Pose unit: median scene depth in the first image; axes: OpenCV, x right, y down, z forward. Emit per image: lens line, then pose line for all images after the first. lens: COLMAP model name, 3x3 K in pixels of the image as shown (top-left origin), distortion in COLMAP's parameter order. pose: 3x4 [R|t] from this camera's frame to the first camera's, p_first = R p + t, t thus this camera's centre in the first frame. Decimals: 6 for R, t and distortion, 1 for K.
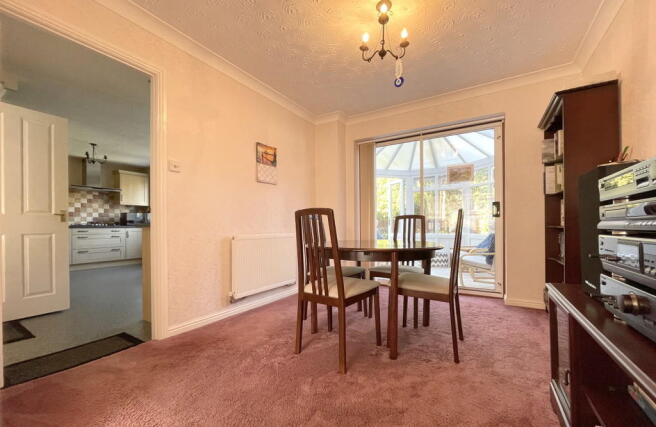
lens RADIAL K [[263.0, 0, 329.4], [0, 263.0, 229.3], [0, 0, 1]] dist [-0.000787, -0.000074]
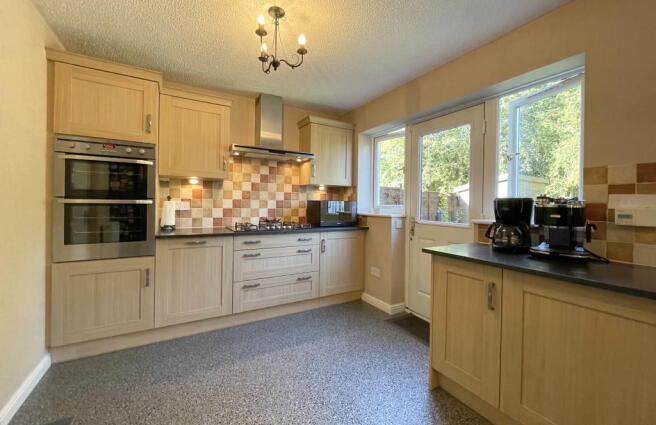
lens RADIAL K [[265.7, 0, 328.9], [0, 265.7, 207.1], [0, 0, 1]] dist [0.000450, 0.000021]
pose [[0.882013, 0.026161, -0.470498, -0.544824], [-0.025250, 0.999647, 0.008249, -0.057606], [0.470547, 0.004604, 0.882363, 0.590145]]
